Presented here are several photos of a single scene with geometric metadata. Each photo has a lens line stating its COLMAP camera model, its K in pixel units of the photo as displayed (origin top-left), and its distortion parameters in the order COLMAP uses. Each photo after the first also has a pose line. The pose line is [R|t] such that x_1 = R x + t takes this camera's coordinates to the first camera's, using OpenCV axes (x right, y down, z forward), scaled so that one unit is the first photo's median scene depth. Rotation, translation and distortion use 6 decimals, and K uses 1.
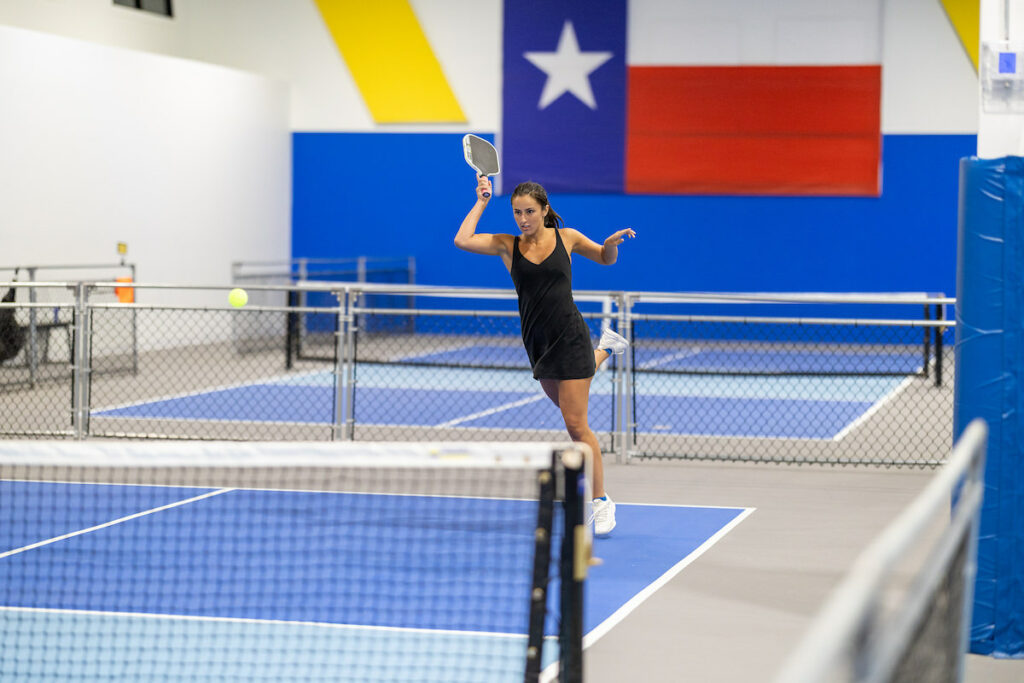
lens RADIAL K [[2576.1, 0, 512.0], [0, 2576.1, 341.5], [0, 0, 1]] dist [0.040961, -0.281851]
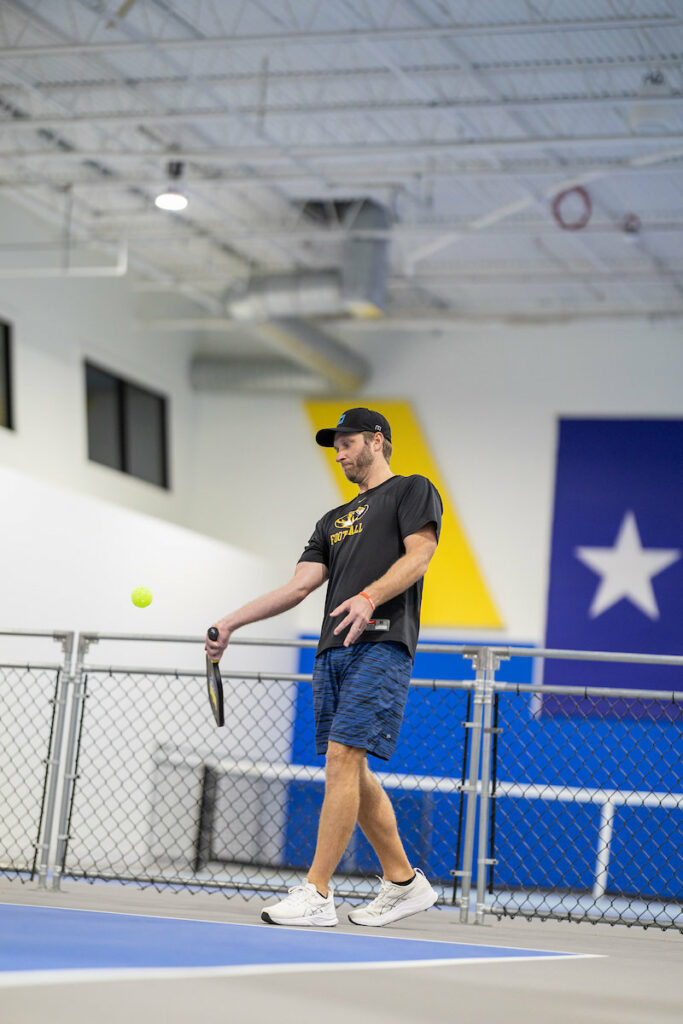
lens RADIAL K [[2563.7, 0, 341.5], [0, 2563.7, 512.0], [0, 0, 1]] dist [0.054468, -0.477951]
pose [[0.989378, 0.045299, -0.138130, 0.045483], [-0.069733, 0.981639, -0.177547, 0.030079], [0.127551, 0.185293, 0.974370, 0.184634]]
